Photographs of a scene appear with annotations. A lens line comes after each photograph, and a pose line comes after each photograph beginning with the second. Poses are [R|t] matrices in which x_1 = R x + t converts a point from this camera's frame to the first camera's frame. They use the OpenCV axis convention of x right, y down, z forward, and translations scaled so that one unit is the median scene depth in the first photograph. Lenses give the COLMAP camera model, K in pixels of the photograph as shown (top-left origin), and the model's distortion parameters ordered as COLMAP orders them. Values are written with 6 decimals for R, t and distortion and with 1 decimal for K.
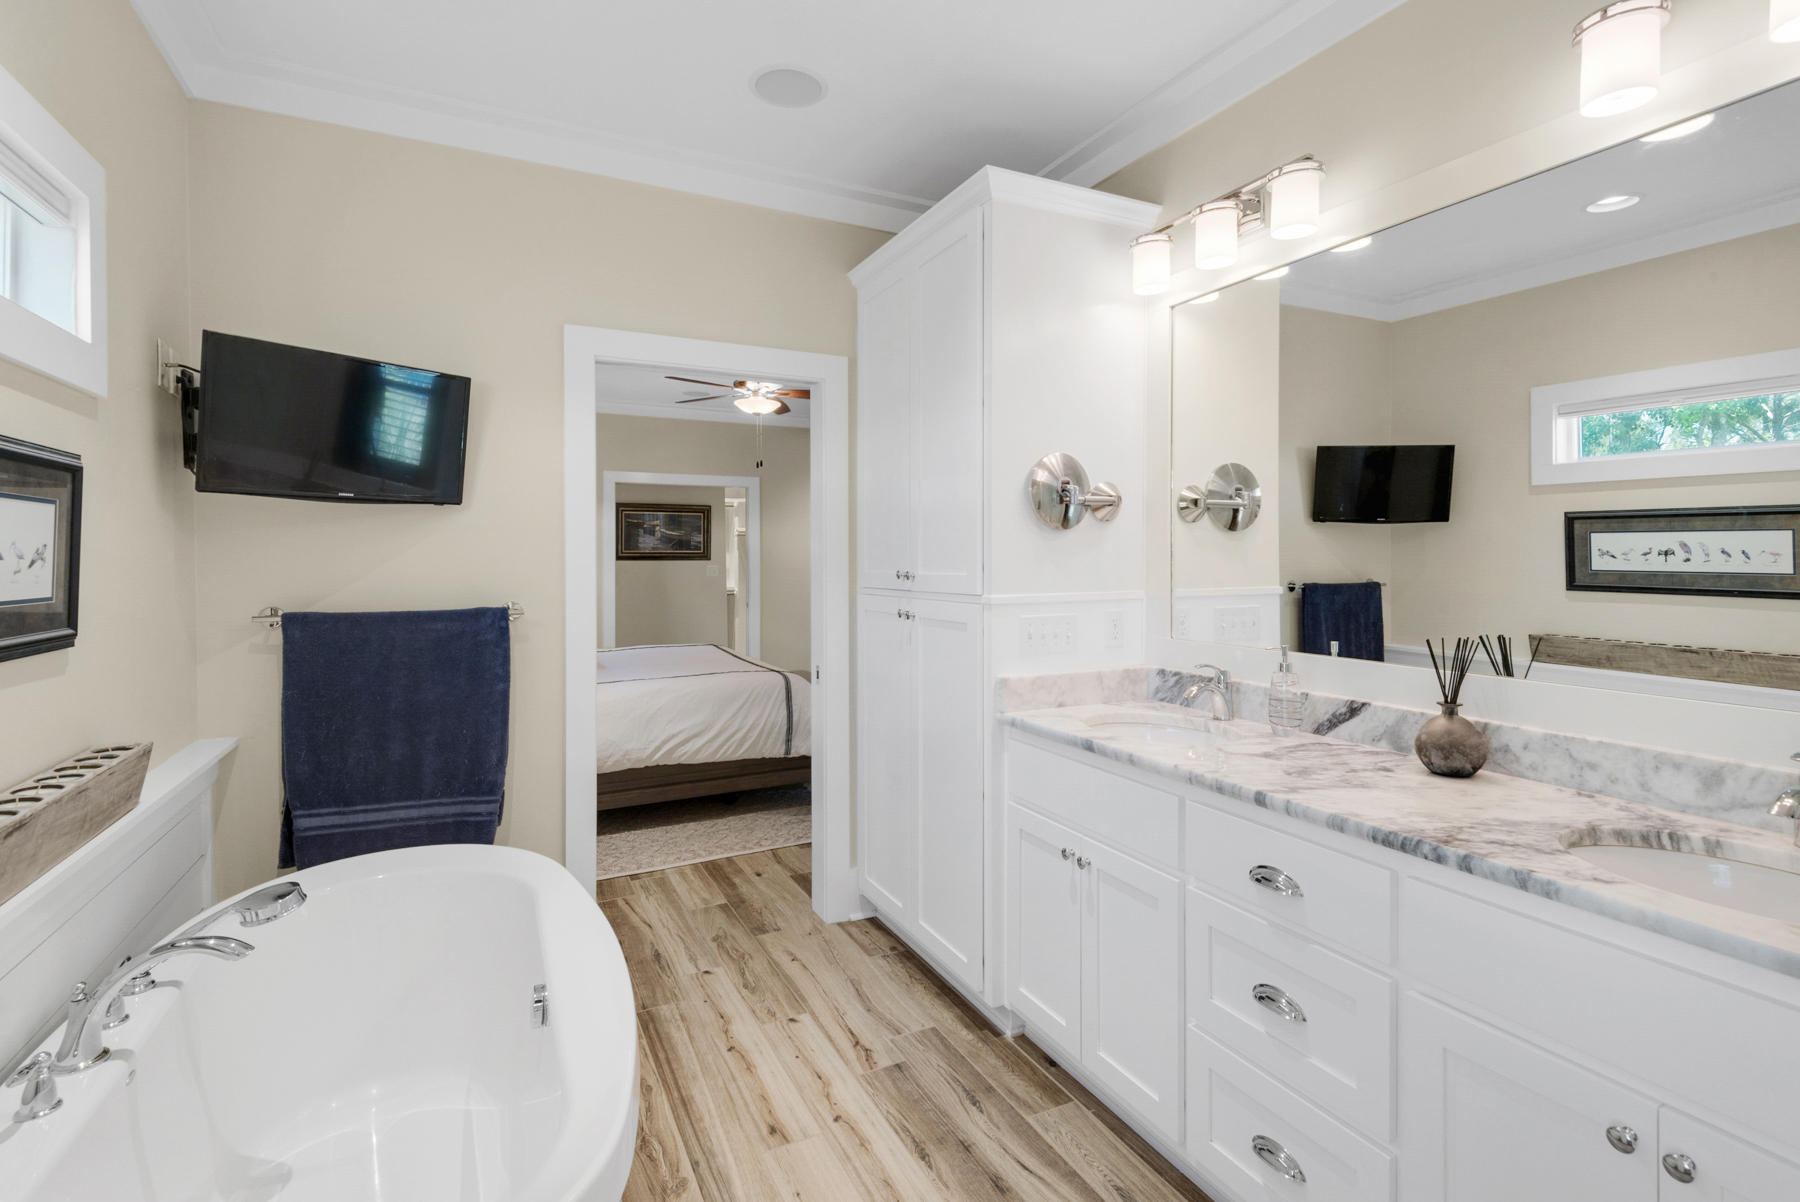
lens RADIAL K [[812.4, 0, 907.8], [0, 812.4, 582.7], [0, 0, 1]] dist [0.001350, -0.014510]
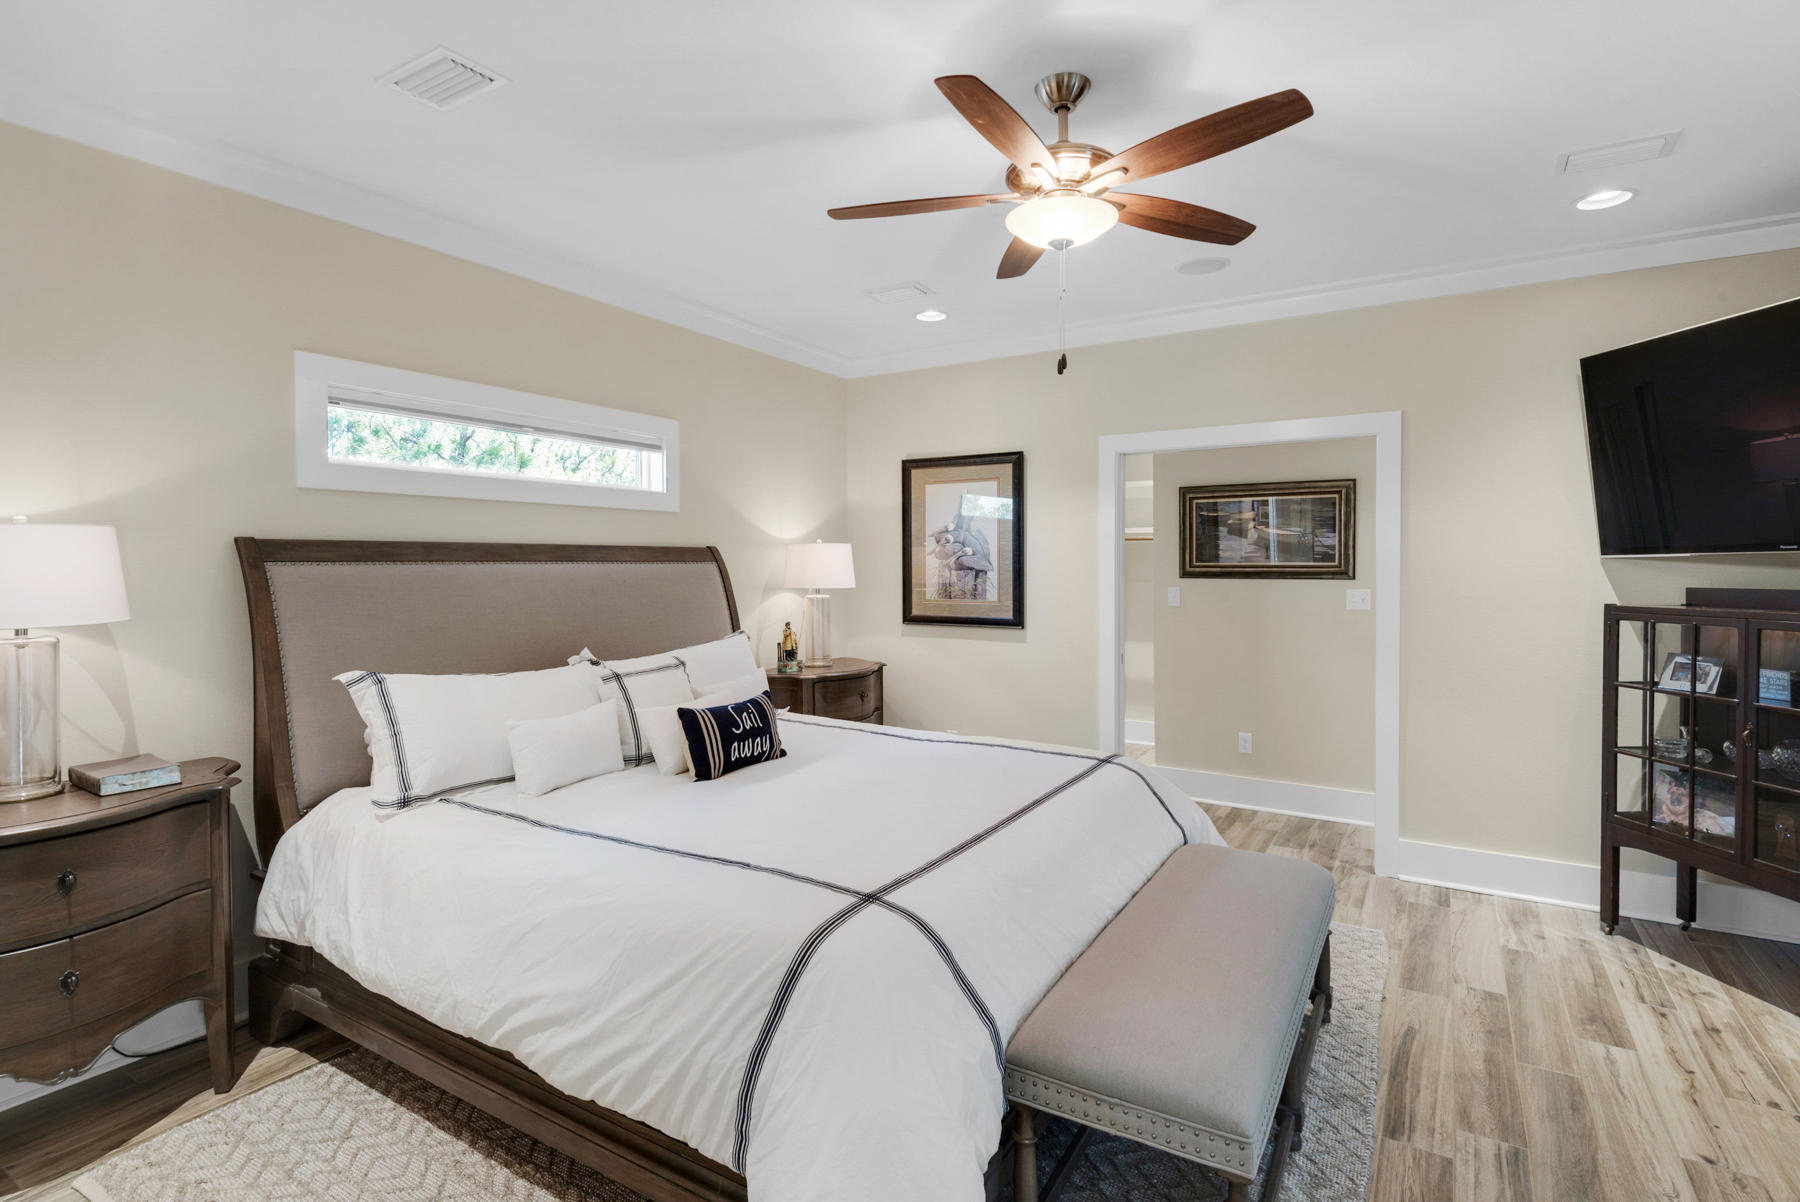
lens RADIAL K [[882.7, 0, 898.6], [0, 882.7, 580.5], [0, 0, 1]] dist [-0.000407, -0.000062]
pose [[0.511781, 0.017244, -0.858943, 0.110274], [-0.026843, 0.999631, 0.004075, -0.023132], [0.858696, 0.020971, 0.512056, 0.465806]]
